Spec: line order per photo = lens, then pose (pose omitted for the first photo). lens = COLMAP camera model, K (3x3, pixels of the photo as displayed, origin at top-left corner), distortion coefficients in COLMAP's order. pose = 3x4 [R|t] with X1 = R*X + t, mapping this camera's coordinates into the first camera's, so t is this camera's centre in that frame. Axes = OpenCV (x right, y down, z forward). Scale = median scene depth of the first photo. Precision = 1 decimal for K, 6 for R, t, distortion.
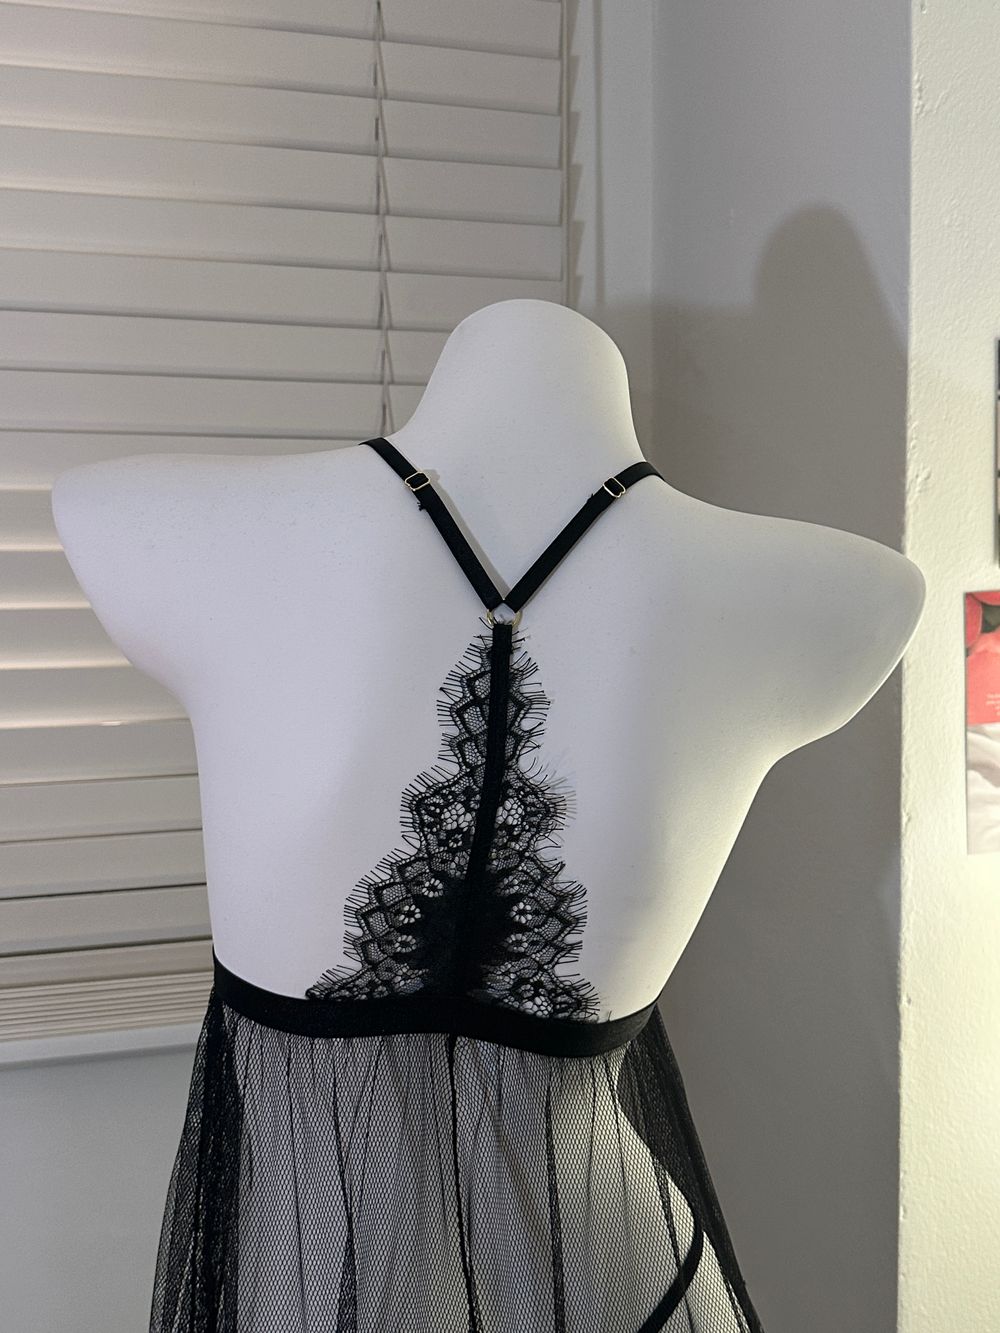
lens RADIAL K [[1470.2, 0, 470.2], [0, 1470.2, 686.2], [0, 0, 1]] dist [0.223343, -0.475818]
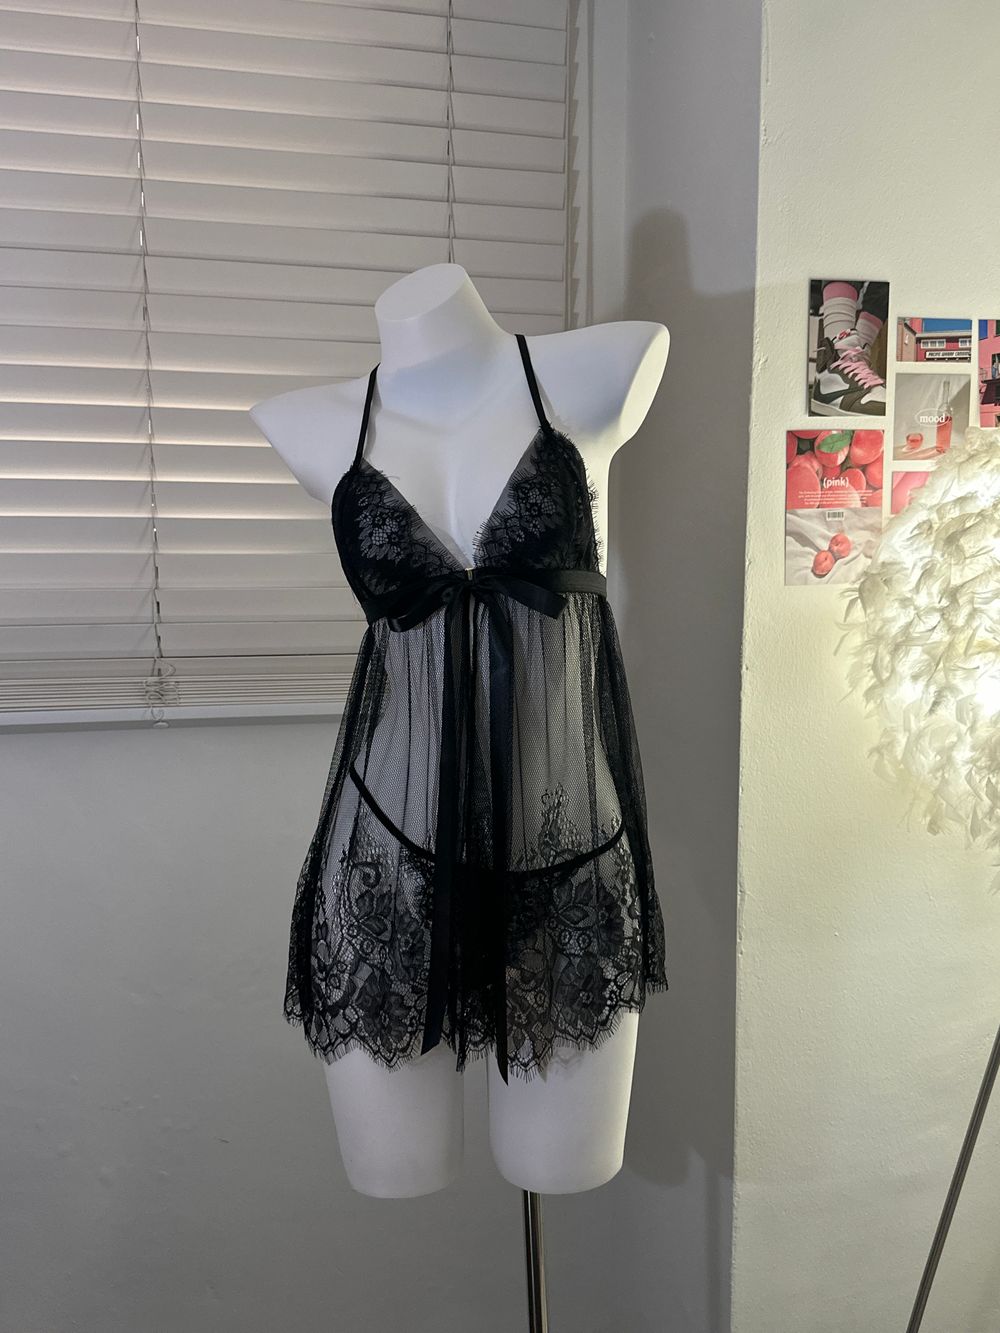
lens RADIAL K [[1244.4, 0, 523.2], [0, 1244.4, 662.1], [0, 0, 1]] dist [0.235323, -0.524573]
pose [[0.999562, 0.015840, -0.025002, 0.105687], [-0.014910, 0.999206, 0.036938, 0.231369], [0.025567, -0.036549, 0.999005, -0.690287]]
